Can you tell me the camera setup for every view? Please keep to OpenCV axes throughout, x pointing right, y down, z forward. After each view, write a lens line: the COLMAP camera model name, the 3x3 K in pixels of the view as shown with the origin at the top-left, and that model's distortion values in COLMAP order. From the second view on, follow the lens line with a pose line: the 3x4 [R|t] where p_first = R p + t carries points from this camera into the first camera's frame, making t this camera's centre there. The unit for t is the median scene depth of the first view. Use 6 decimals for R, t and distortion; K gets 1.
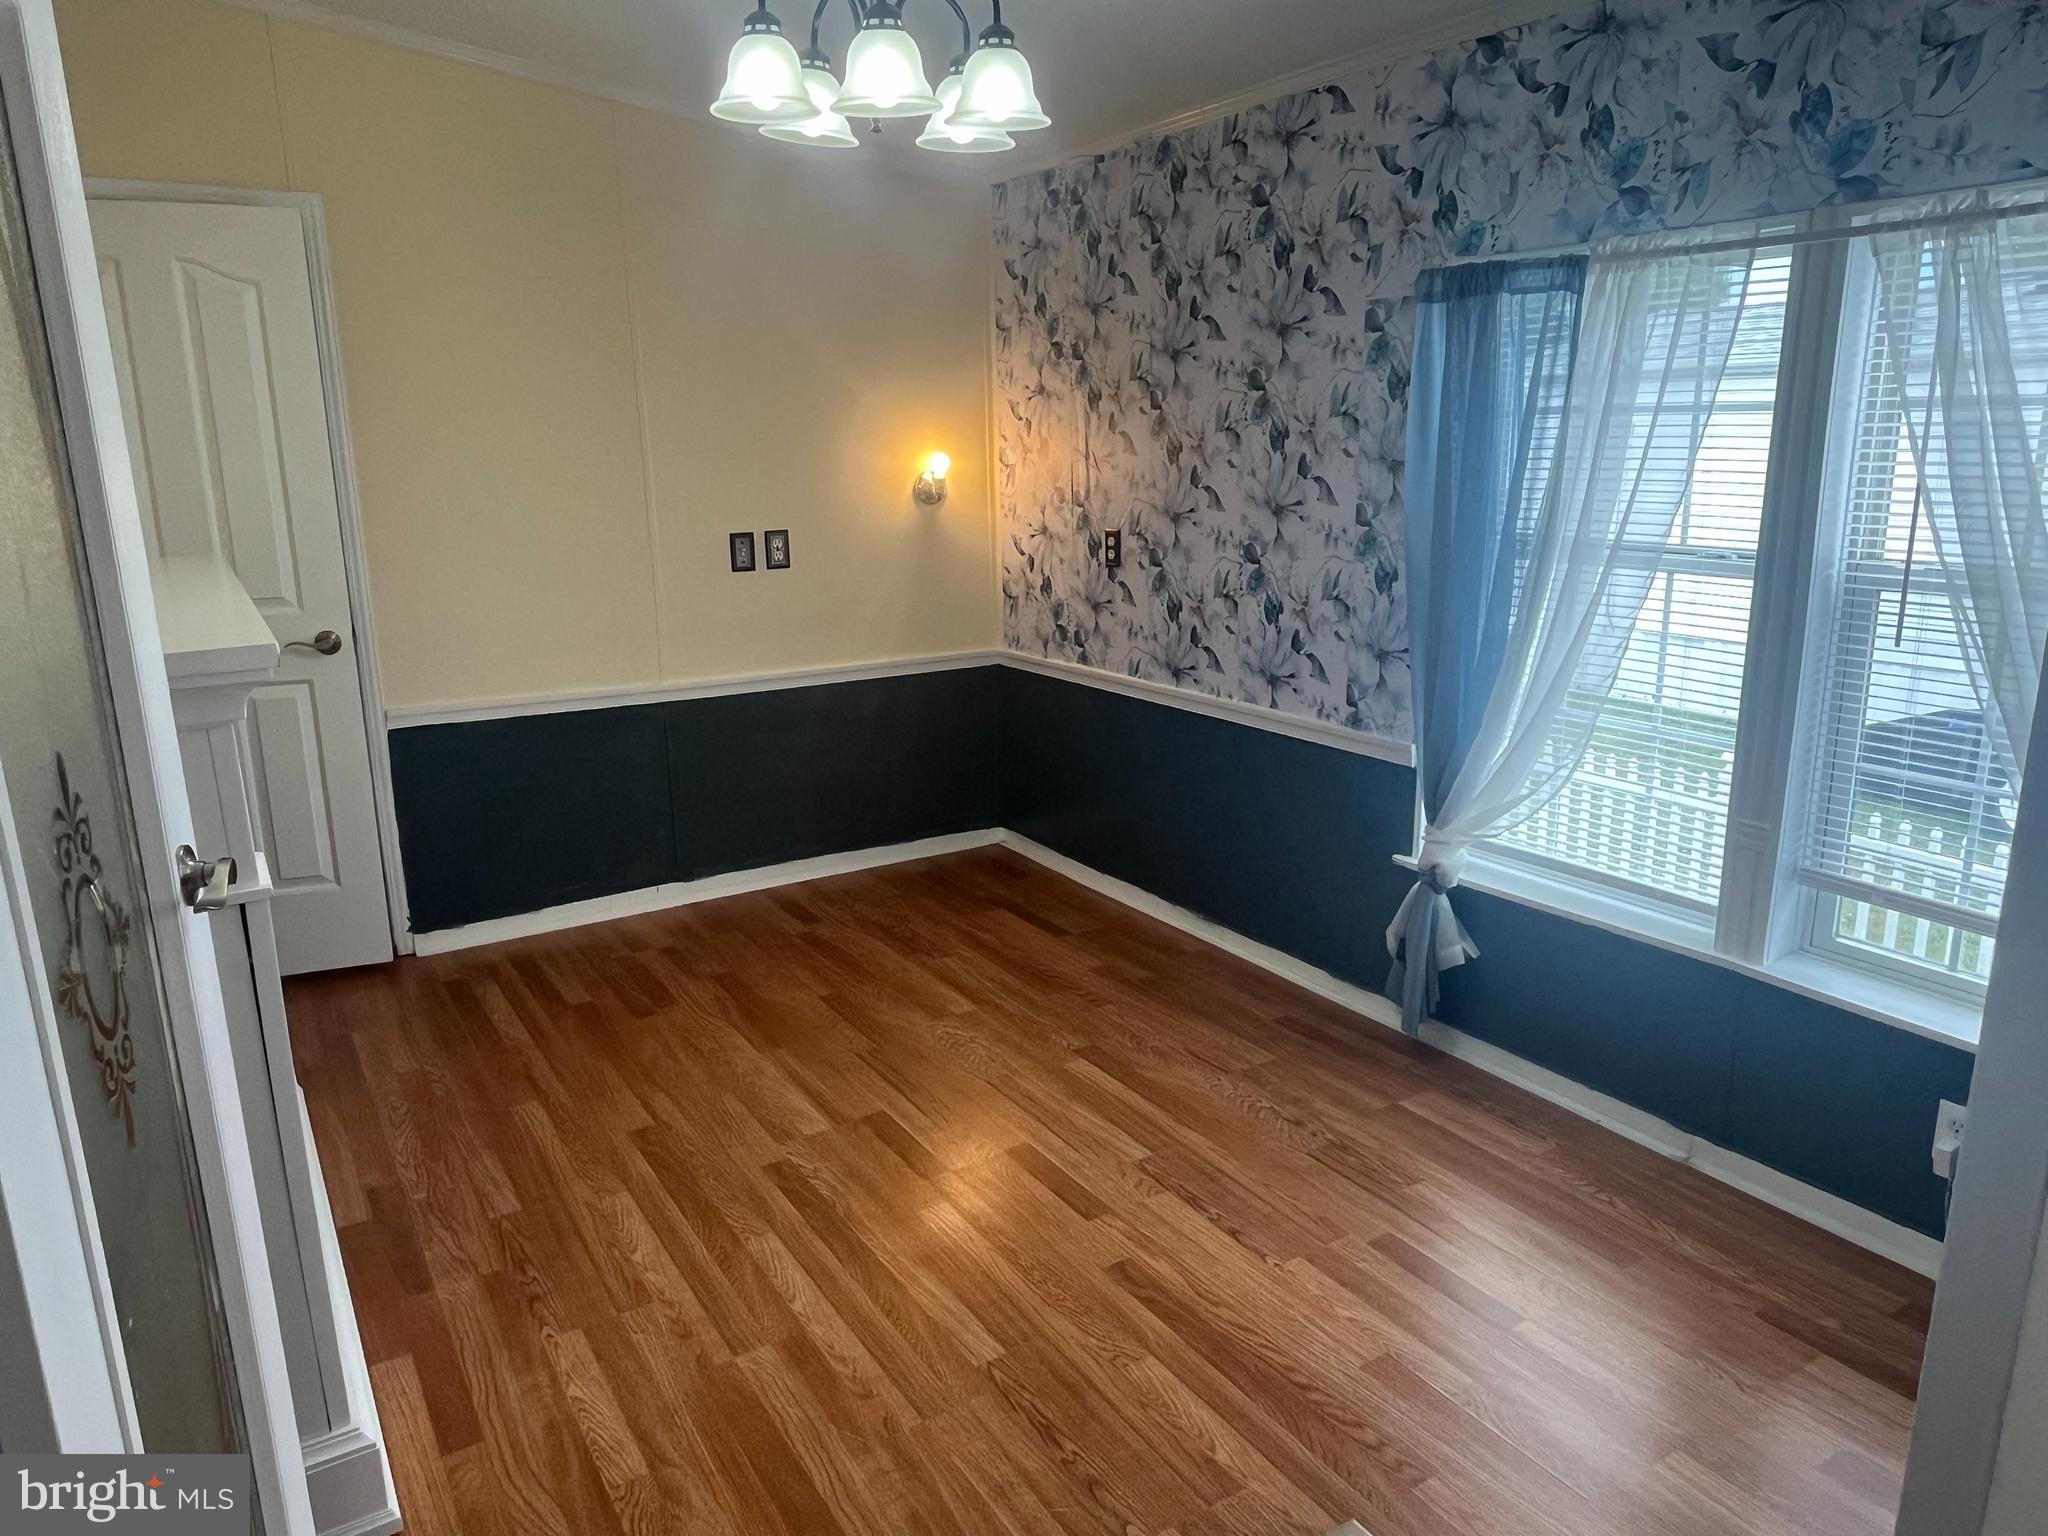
lens RADIAL K [[1359.9, 0, 1037.2], [0, 1359.9, 765.5], [0, 0, 1]] dist [0.000533, -0.000838]
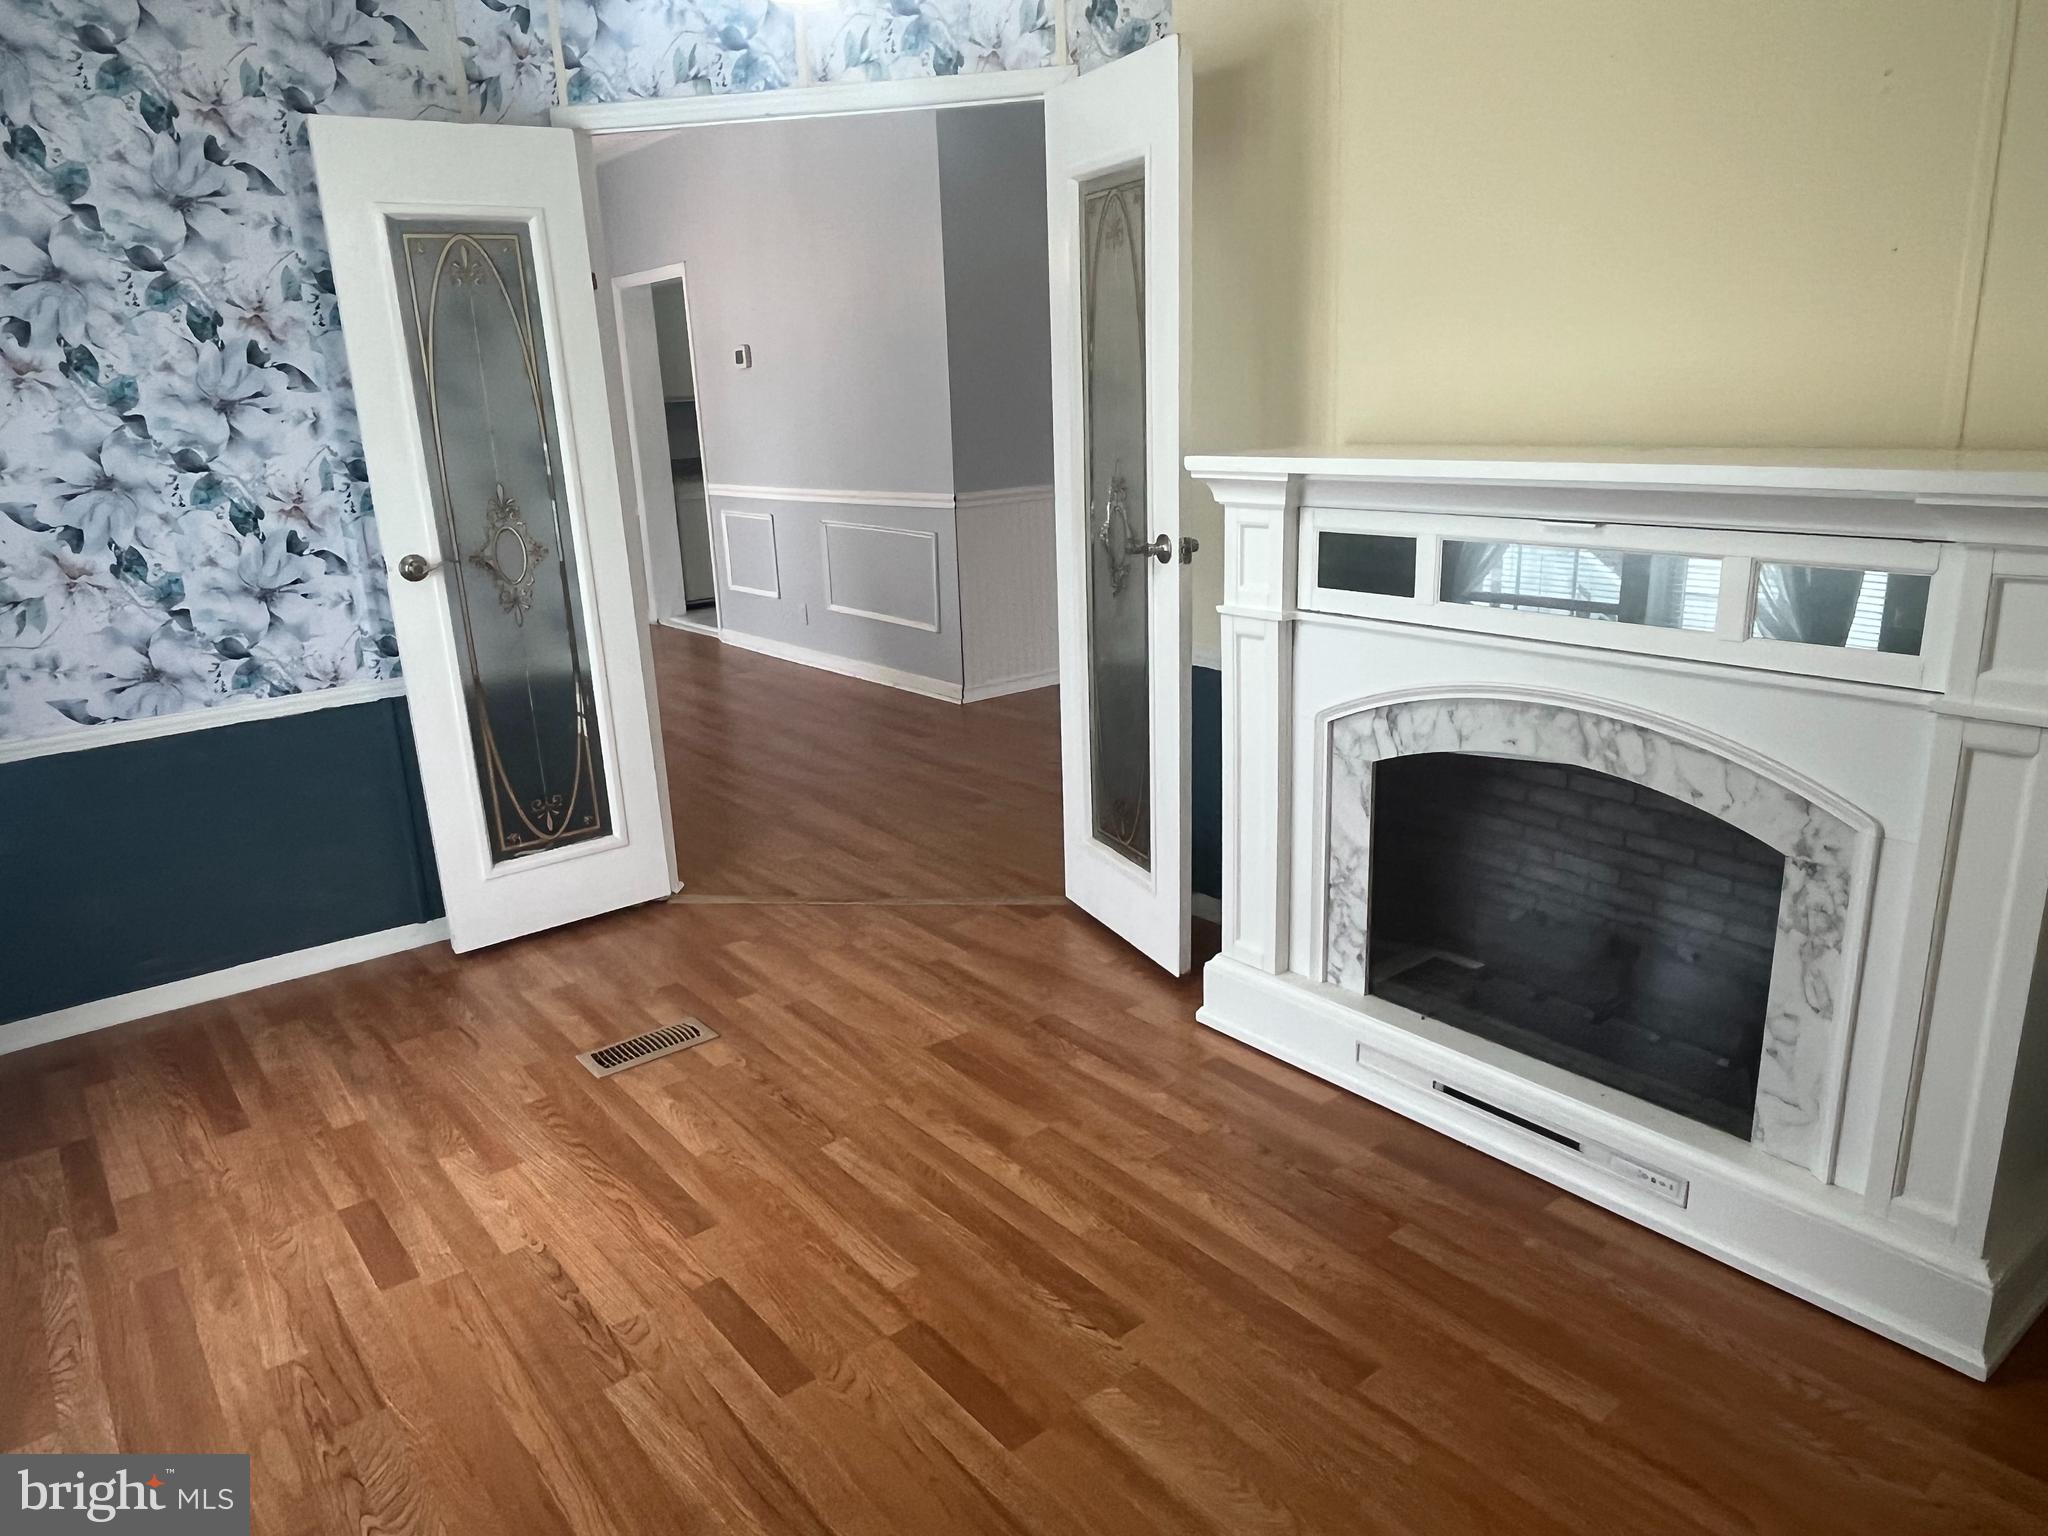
lens RADIAL K [[1359.9, 0, 1026.5], [0, 1359.9, 769.5], [0, 0, 1]] dist [0.000533, -0.000838]
pose [[-0.992198, 0.090448, -0.085799, -0.114576], [0.036145, 0.867361, 0.496365, -0.380355], [0.119314, 0.489391, -0.863864, 1.664261]]
